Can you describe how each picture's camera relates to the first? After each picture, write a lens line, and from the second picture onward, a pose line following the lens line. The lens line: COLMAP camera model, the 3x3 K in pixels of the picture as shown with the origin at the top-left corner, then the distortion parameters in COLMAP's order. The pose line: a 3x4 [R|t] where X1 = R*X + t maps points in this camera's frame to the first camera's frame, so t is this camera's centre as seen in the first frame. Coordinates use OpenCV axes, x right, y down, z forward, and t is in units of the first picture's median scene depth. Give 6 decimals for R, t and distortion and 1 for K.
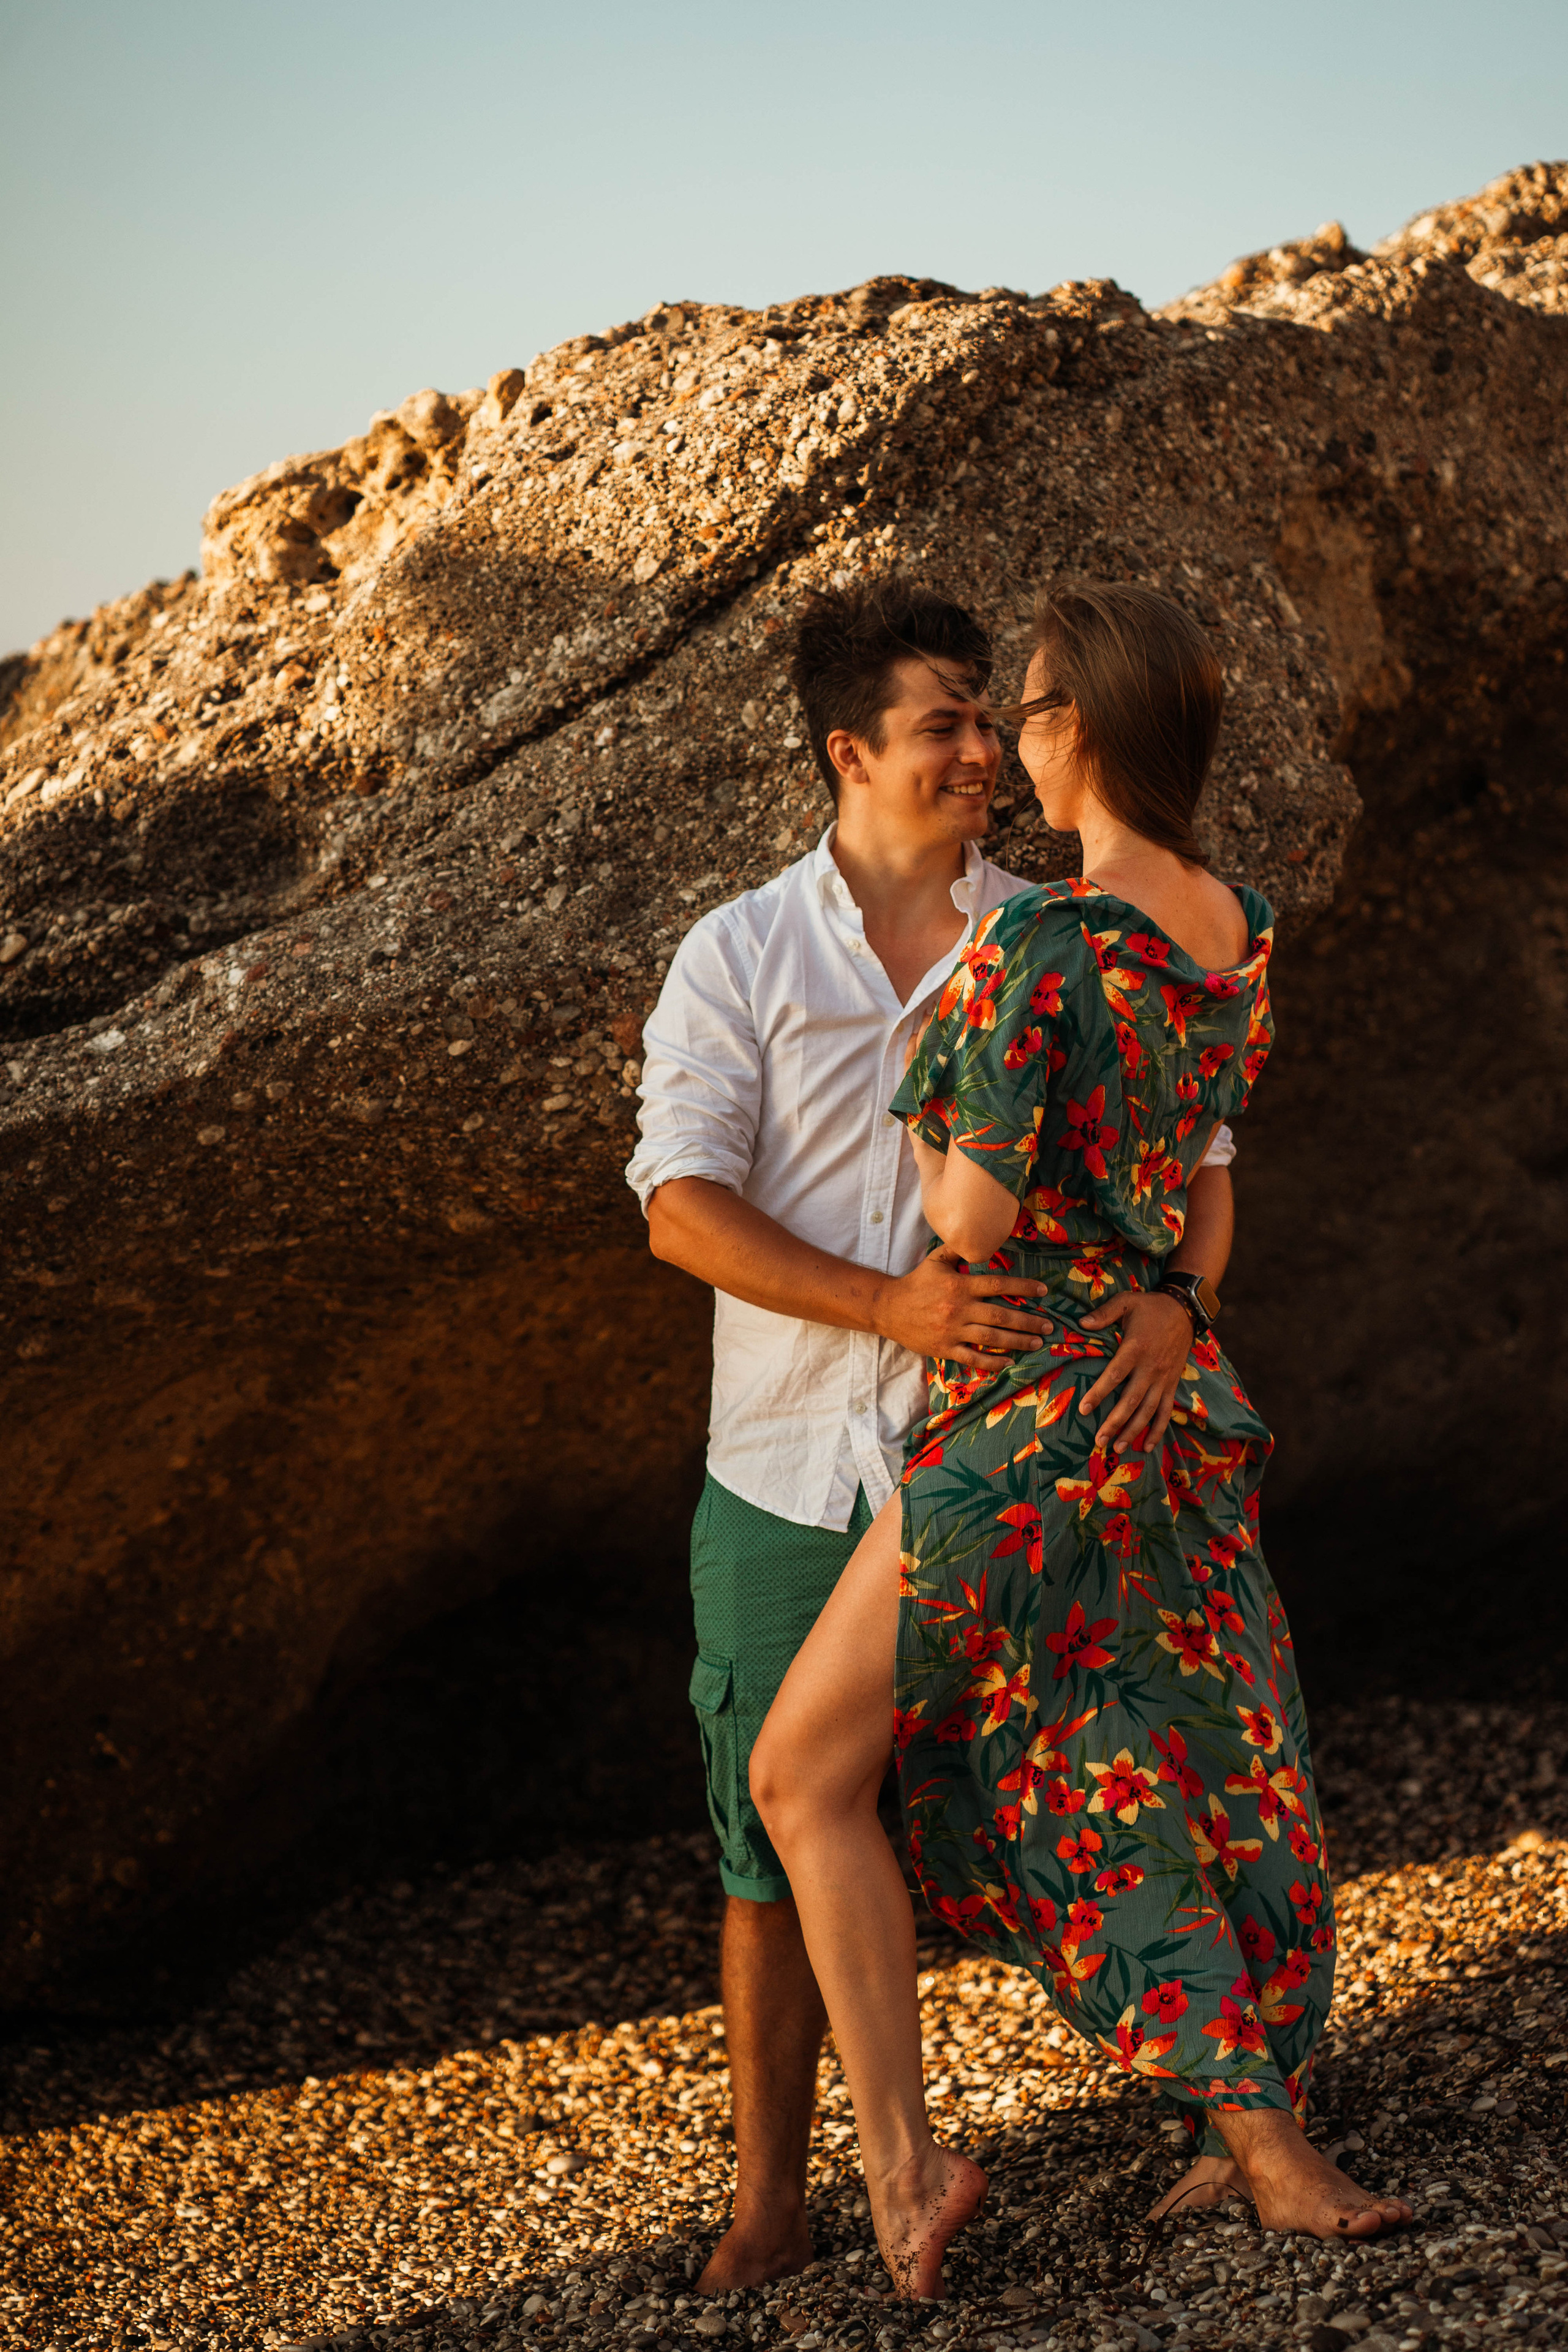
lens RADIAL K [[5683.9, 0, 785.1], [0, 5683.9, 1156.8], [0, 0, 1]] dist [0.060925, -1.336280]
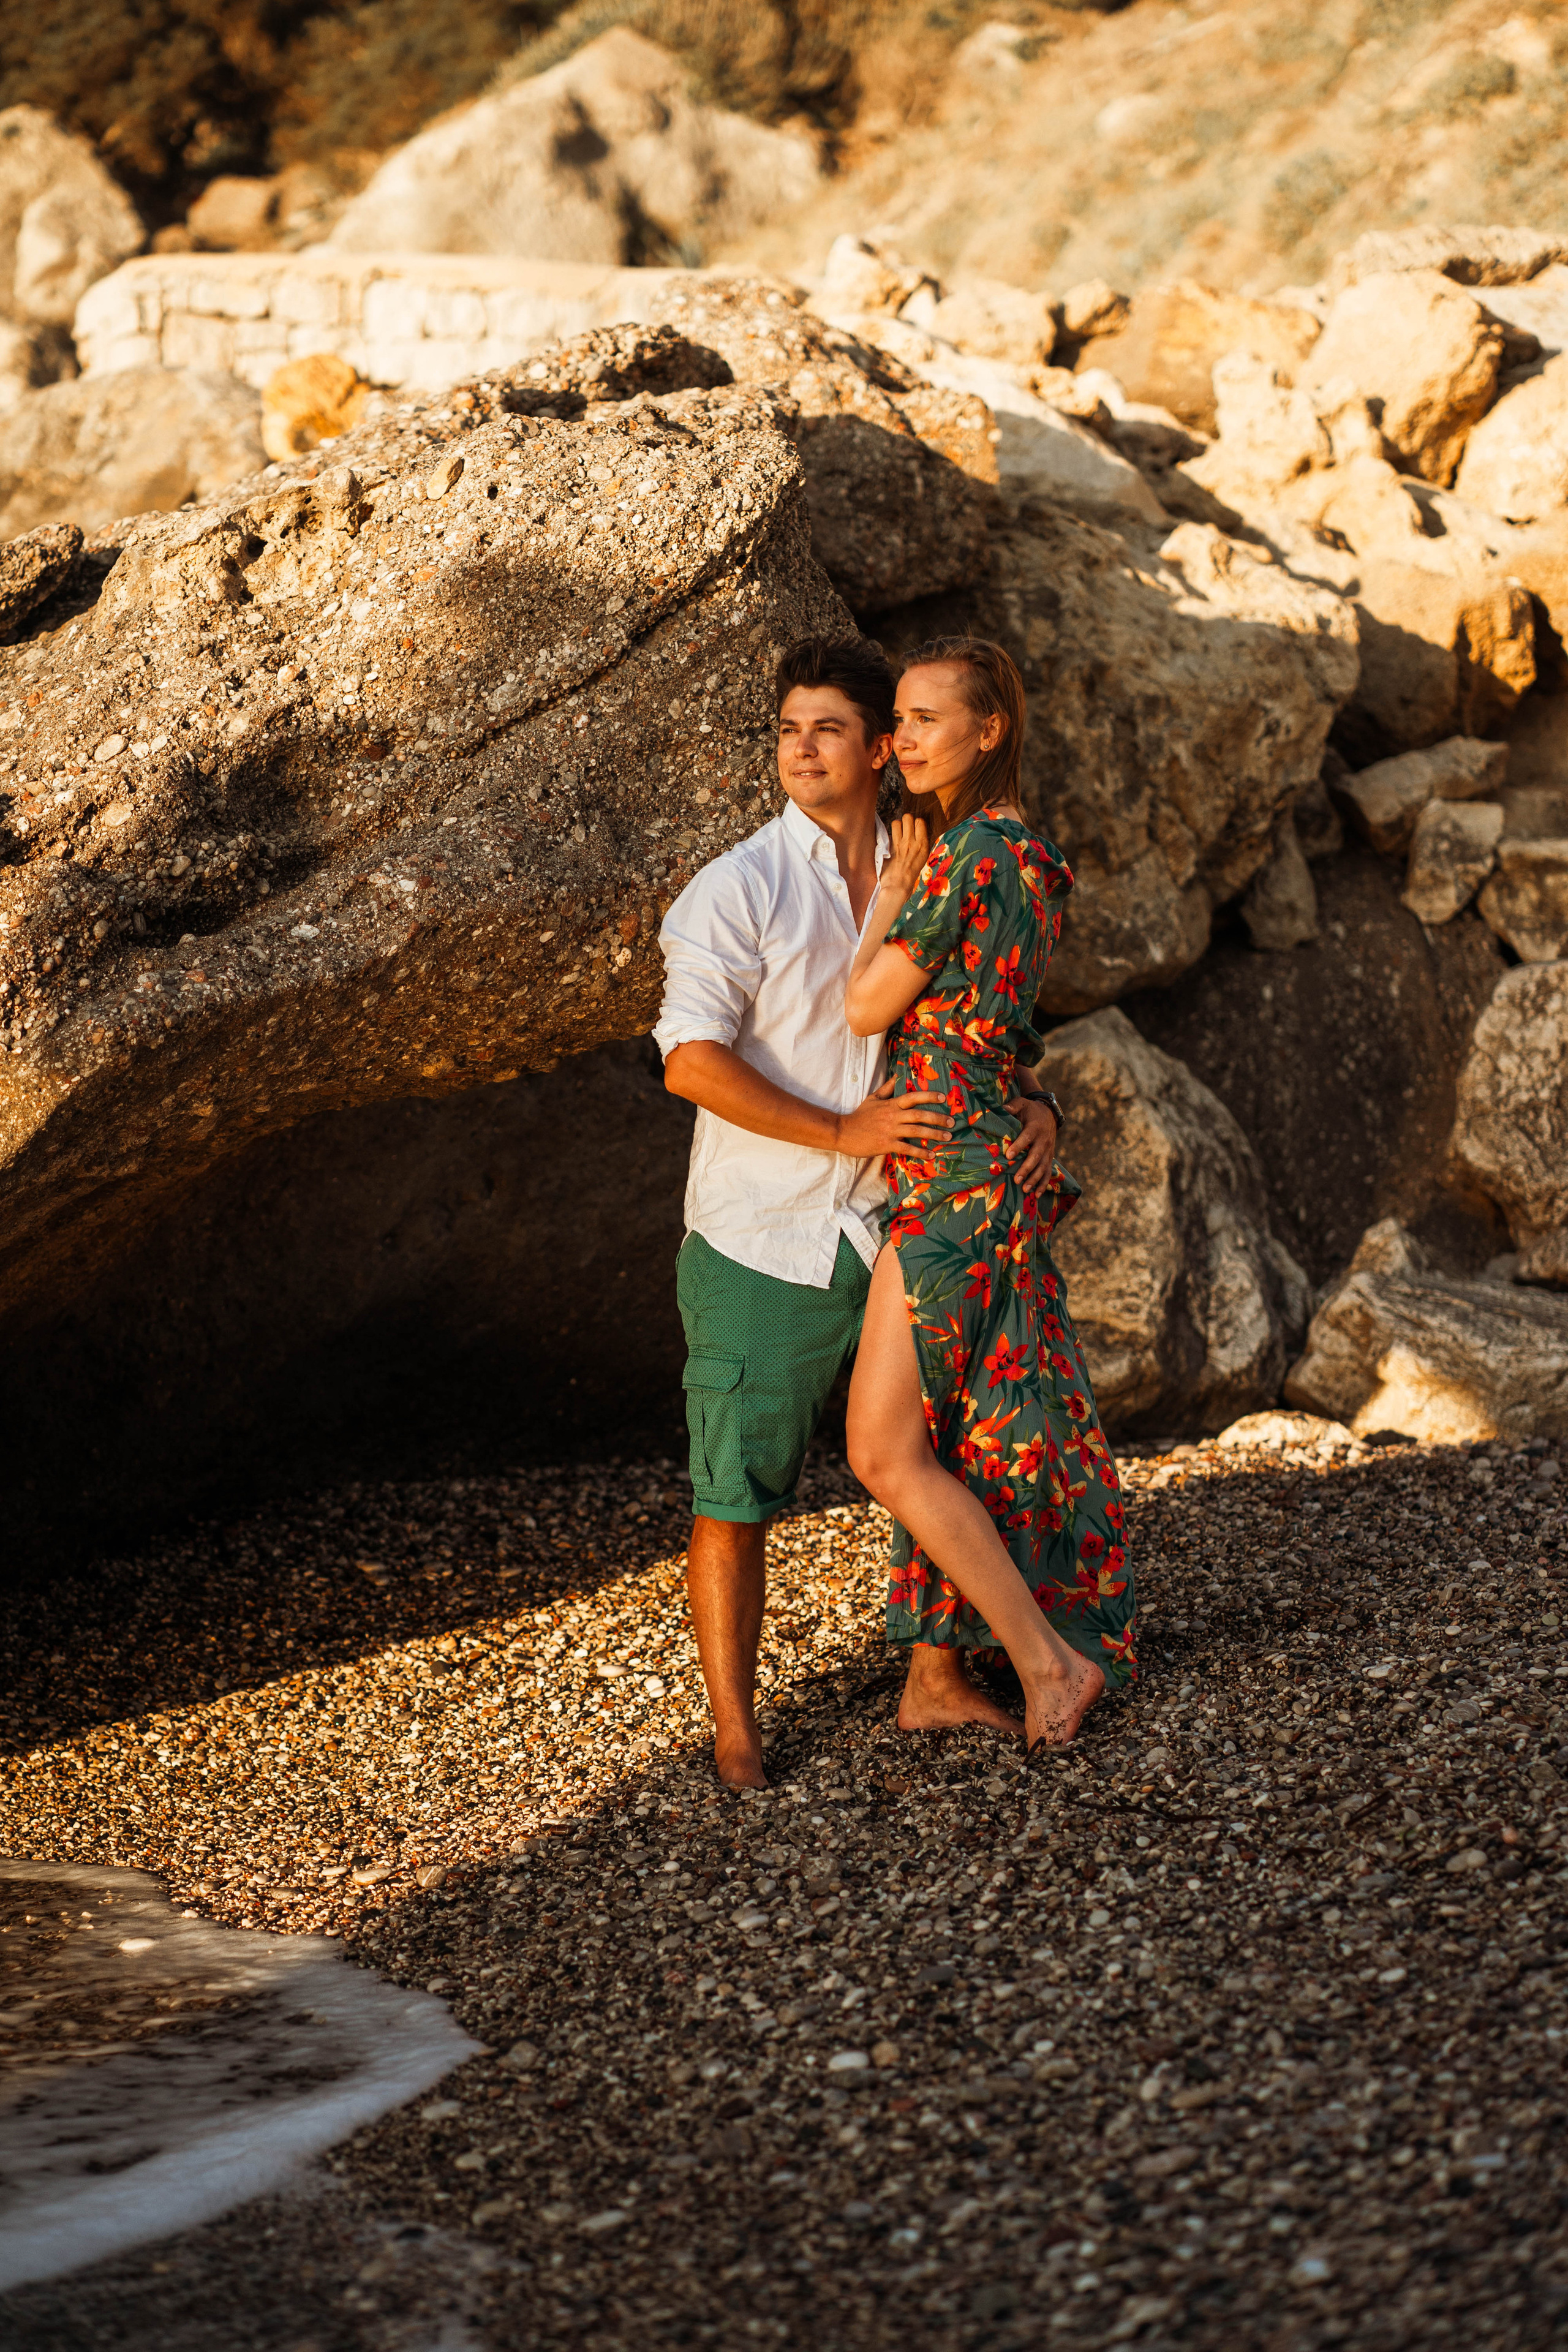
lens RADIAL K [[5722.1, 0, 784.0], [0, 5722.1, 1176.0], [0, 0, 1]] dist [0.049219, -0.782228]
pose [[0.824776, -0.017072, 0.565202, -0.802543], [0.023571, 0.999713, -0.004200, 0.047034], [-0.564969, 0.016787, 0.824942, -0.207140]]
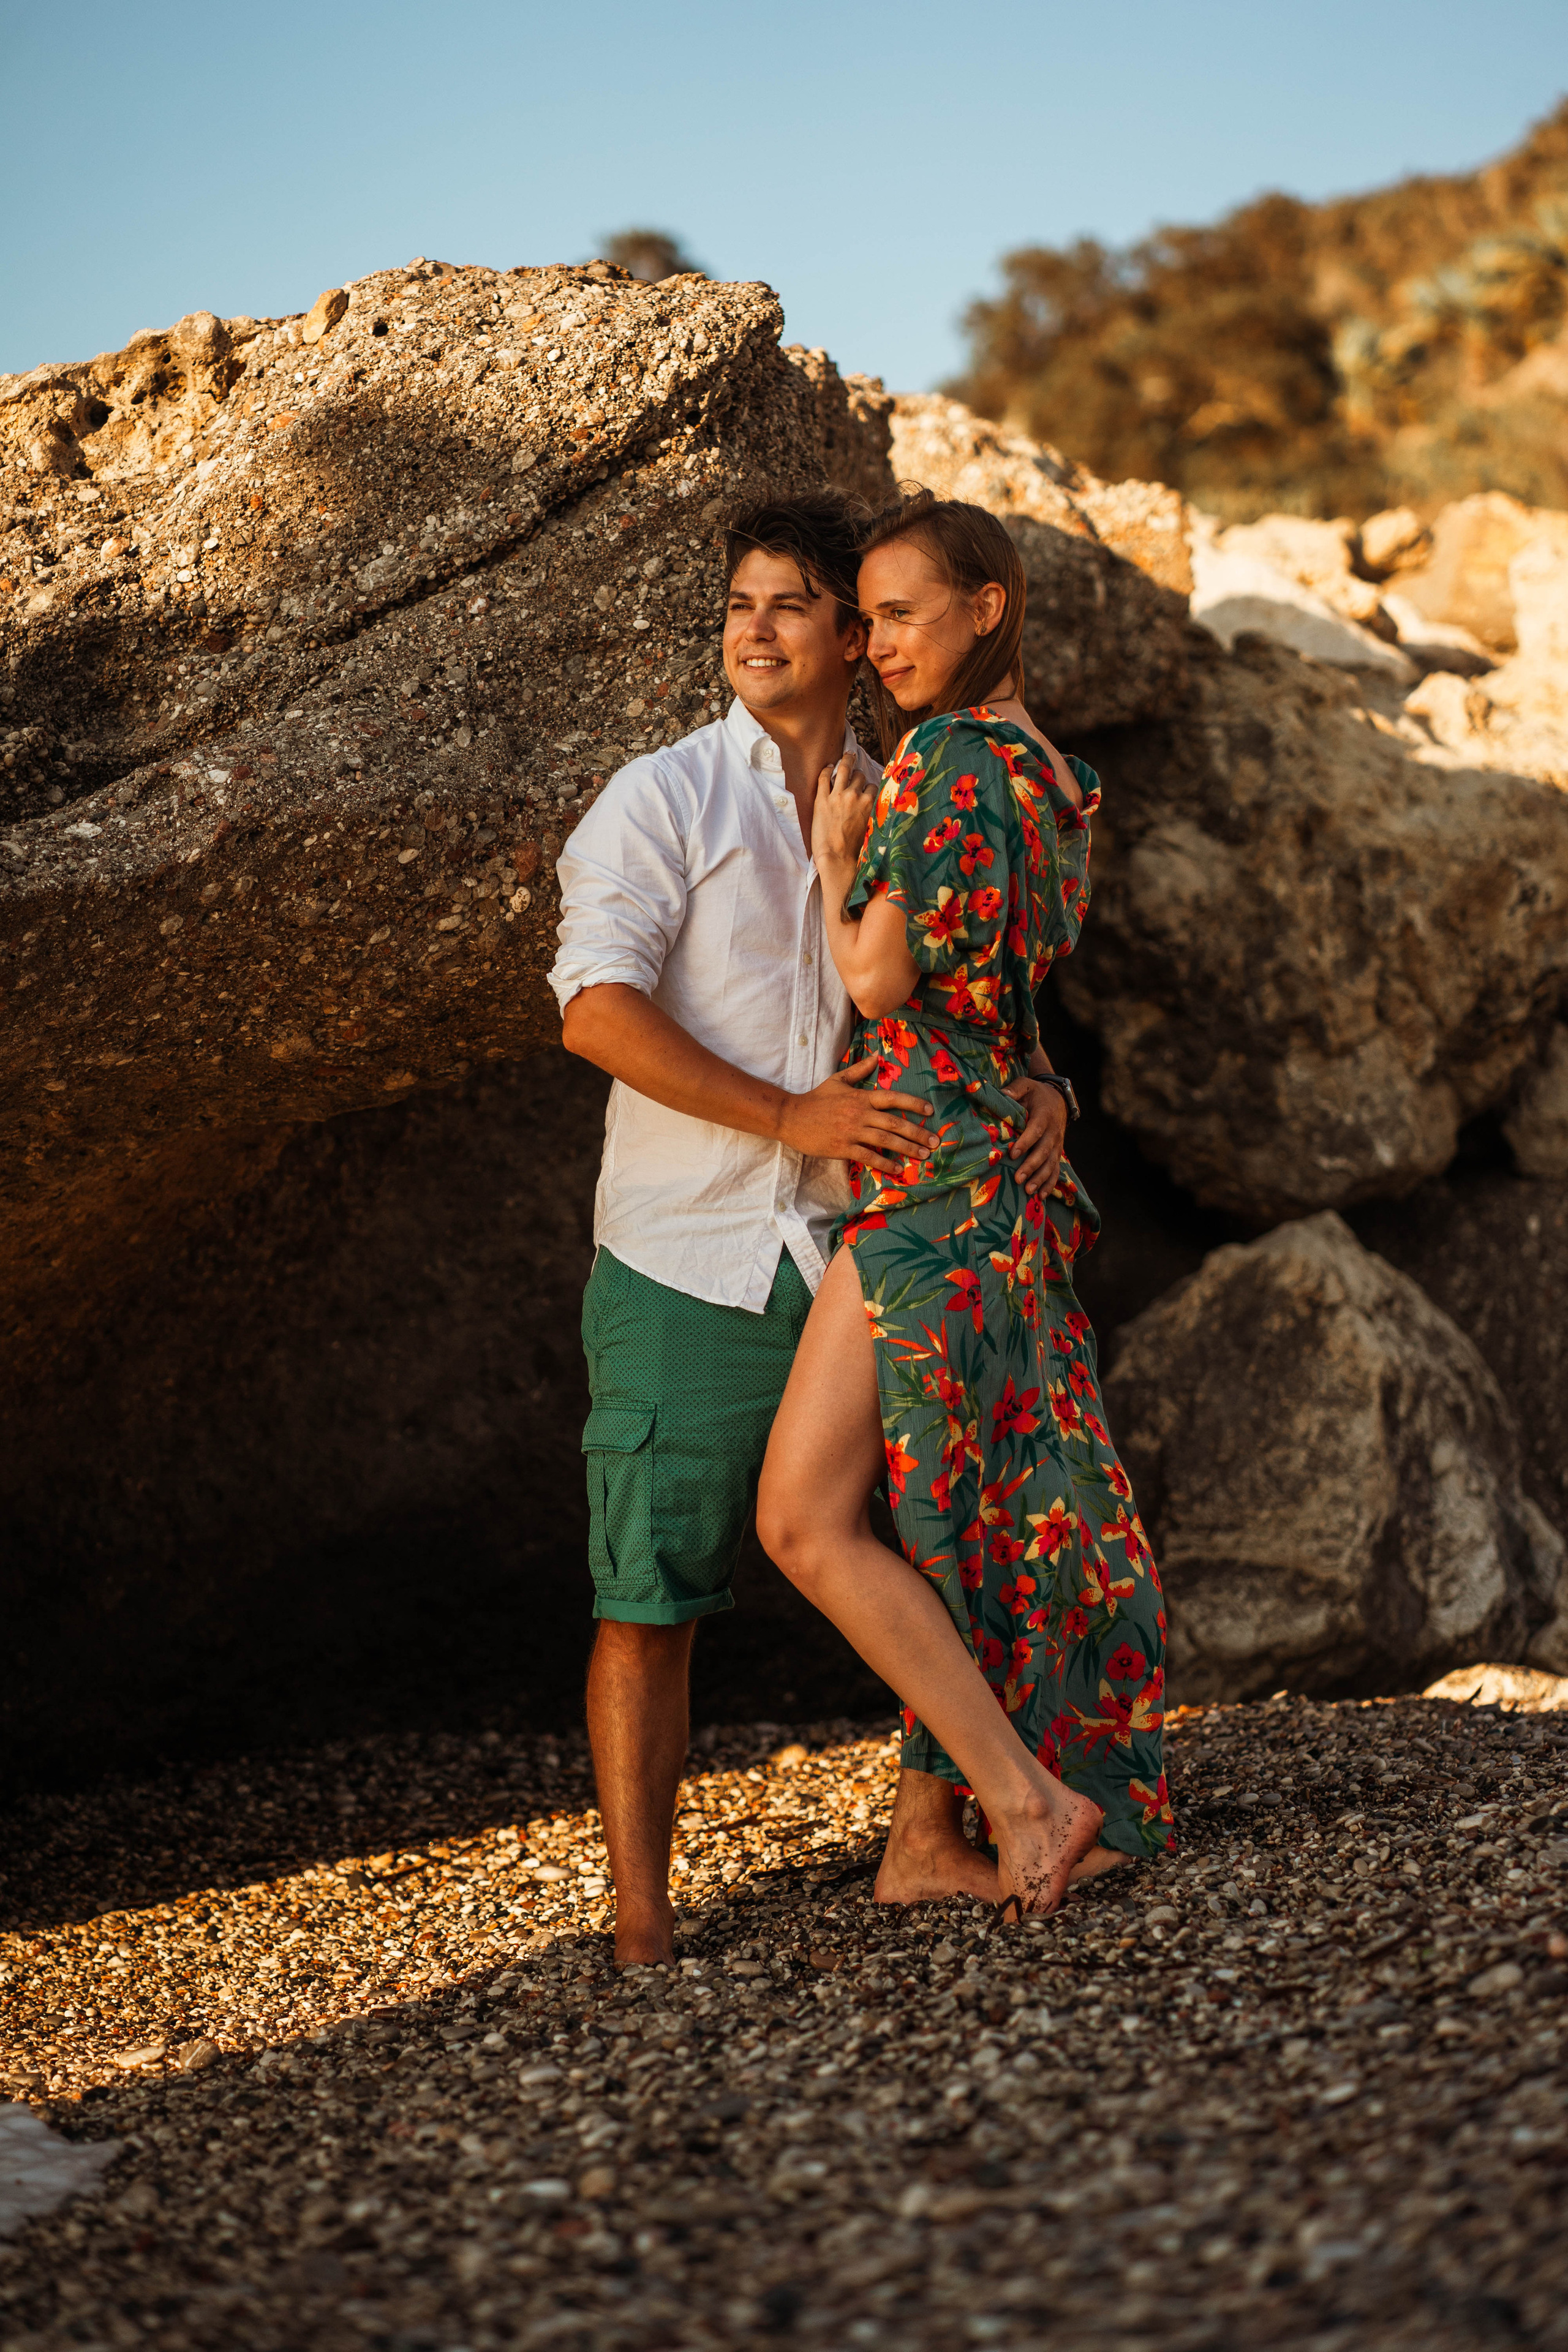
lens RADIAL K [[5679.1, 0, 778.2], [0, 5679.1, 1163.6], [0, 0, 1]] dist [0.056533, -1.243373]
pose [[0.875134, 0.055894, 0.480642, -0.512260], [0.002594, 0.992750, -0.120170, 0.169840], [-0.483874, 0.106412, 0.868644, 0.012665]]
